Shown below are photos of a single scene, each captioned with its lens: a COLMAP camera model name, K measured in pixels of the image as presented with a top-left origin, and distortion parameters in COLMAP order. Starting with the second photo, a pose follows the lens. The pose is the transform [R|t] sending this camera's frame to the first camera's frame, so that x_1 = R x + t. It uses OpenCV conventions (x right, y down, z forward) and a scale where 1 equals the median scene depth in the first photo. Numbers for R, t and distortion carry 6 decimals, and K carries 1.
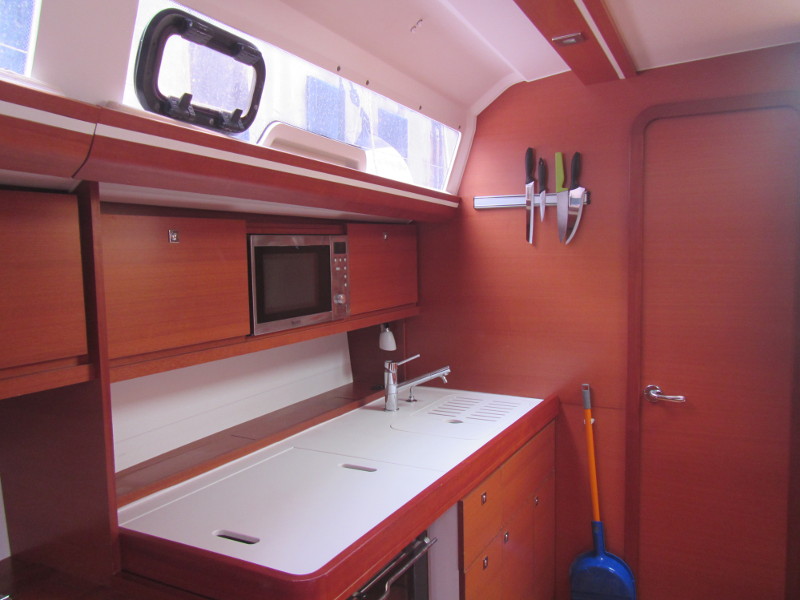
lens RADIAL K [[668.2, 0, 396.5], [0, 668.2, 303.2], [0, 0, 1]] dist [-0.015920, 0.023904]
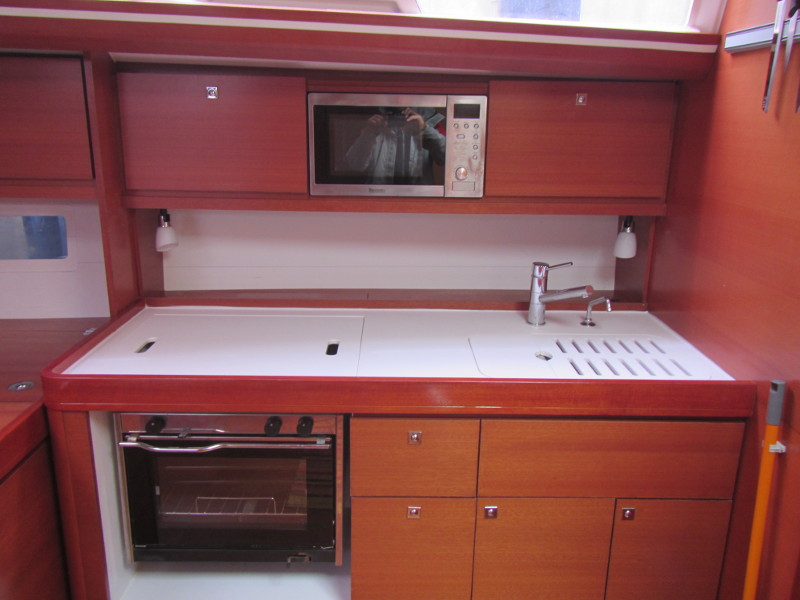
lens RADIAL K [[668.2, 0, 397.5], [0, 668.2, 297.4], [0, 0, 1]] dist [-0.015920, 0.023904]
pose [[0.485851, 0.255655, -0.835816, 0.715195], [-0.101789, 0.966309, 0.236401, -0.052761], [0.868094, -0.029779, 0.495505, 0.574519]]
